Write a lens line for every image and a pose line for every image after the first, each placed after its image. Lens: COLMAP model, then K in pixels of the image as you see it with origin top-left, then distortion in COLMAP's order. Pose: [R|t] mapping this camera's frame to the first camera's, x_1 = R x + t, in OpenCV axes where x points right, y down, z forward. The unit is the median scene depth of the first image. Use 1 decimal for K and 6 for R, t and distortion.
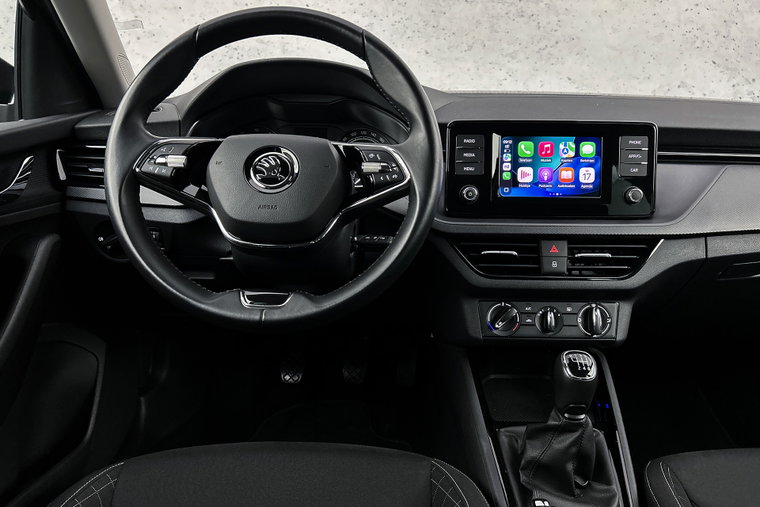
lens RADIAL K [[571.9, 0, 375.1], [0, 571.9, 257.6], [0, 0, 1]] dist [0.062307, -0.066687]
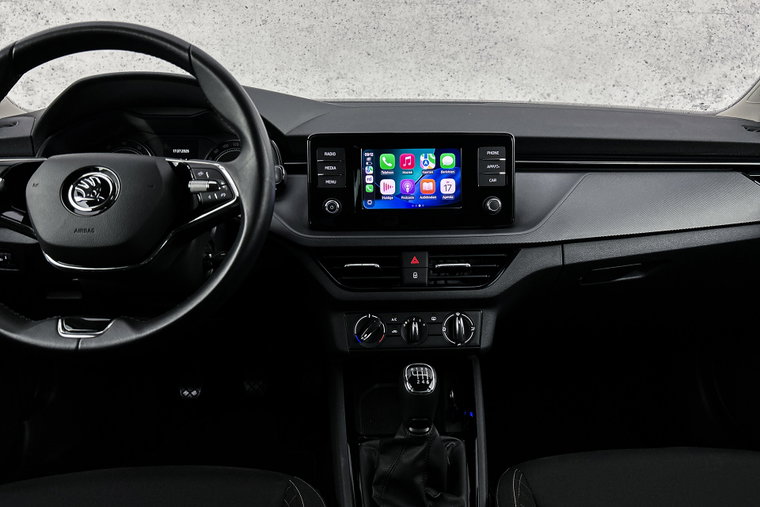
lens RADIAL K [[571.9, 0, 378.9], [0, 571.9, 252.9], [0, 0, 1]] dist [0.062307, -0.066687]
pose [[0.997893, -0.026893, 0.059050, 0.184544], [0.027180, 0.999622, -0.004059, -0.025062], [-0.058918, 0.005655, 0.998247, 0.002609]]
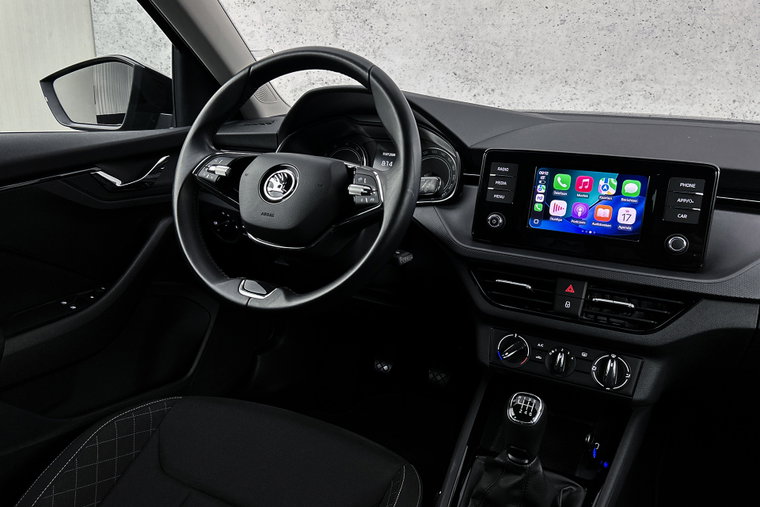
lens RADIAL K [[571.9, 0, 379.6], [0, 571.9, 254.3], [0, 0, 1]] dist [0.062307, -0.066687]
pose [[0.902234, 0.138613, -0.408363, 0.398308], [-0.138063, 0.989939, 0.030987, -0.056150], [0.408550, 0.028422, 0.912293, -0.003884]]
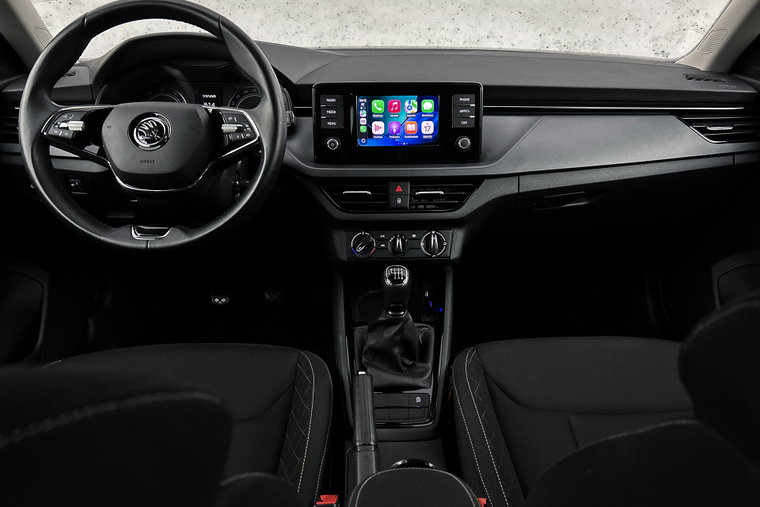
lens RADIAL K [[571.9, 0, 377.1], [0, 571.9, 264.2], [0, 0, 1]] dist [0.062307, -0.066687]
pose [[0.999319, -0.024689, 0.027416, 0.219072], [0.021134, 0.992163, 0.123146, -0.005330], [-0.030241, -0.122483, 0.992010, -0.259712]]
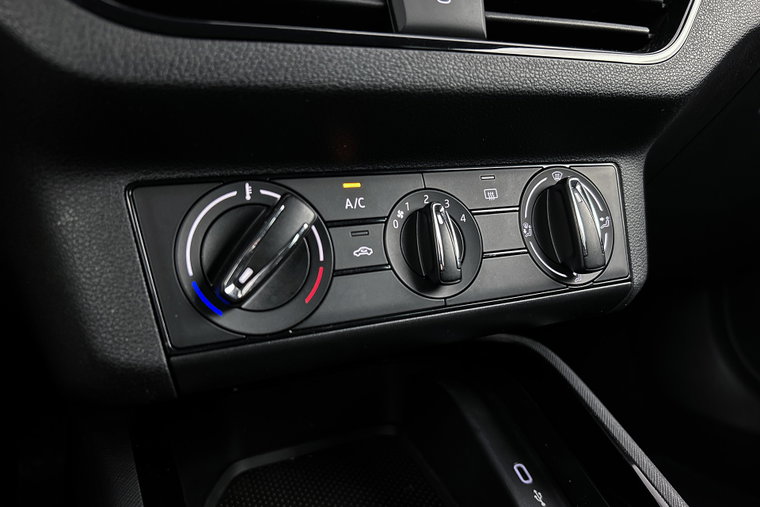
lens RADIAL K [[571.9, 0, 376.2], [0, 571.9, 255.2], [0, 0, 1]] dist [0.062307, -0.066687]
pose [[0.894498, -0.109148, 0.433543, 0.169154], [0.119057, 0.992878, 0.004323, 0.110712], [-0.430927, 0.047749, 0.901122, 0.783565]]
